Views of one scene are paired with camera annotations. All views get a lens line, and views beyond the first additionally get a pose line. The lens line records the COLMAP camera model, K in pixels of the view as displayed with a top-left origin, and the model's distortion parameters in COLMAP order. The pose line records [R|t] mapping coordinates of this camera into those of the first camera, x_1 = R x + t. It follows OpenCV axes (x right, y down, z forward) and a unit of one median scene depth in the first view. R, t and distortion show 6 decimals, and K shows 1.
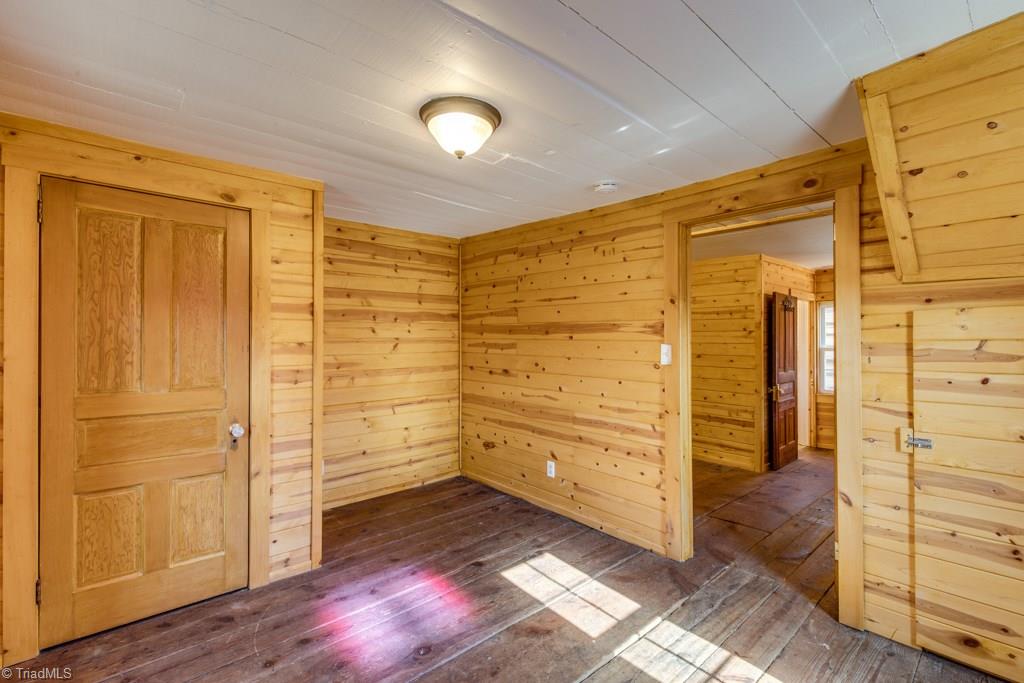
lens RADIAL K [[459.5, 0, 517.2], [0, 459.5, 340.2], [0, 0, 1]] dist [0.008578, -0.002436]
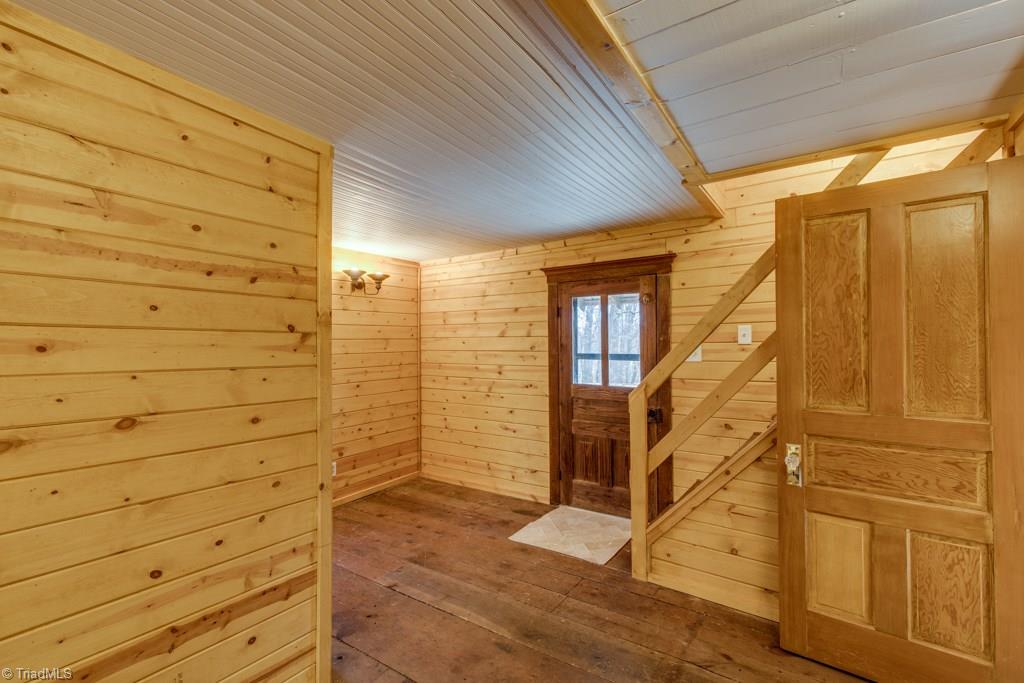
lens RADIAL K [[459.5, 0, 510.6], [0, 459.5, 340.2], [0, 0, 1]] dist [0.008578, -0.002436]
pose [[-0.229970, 0.013010, 0.973111, 0.095506], [0.003067, 0.999915, -0.012643, -0.008369], [-0.973193, 0.000077, -0.229990, 0.896495]]
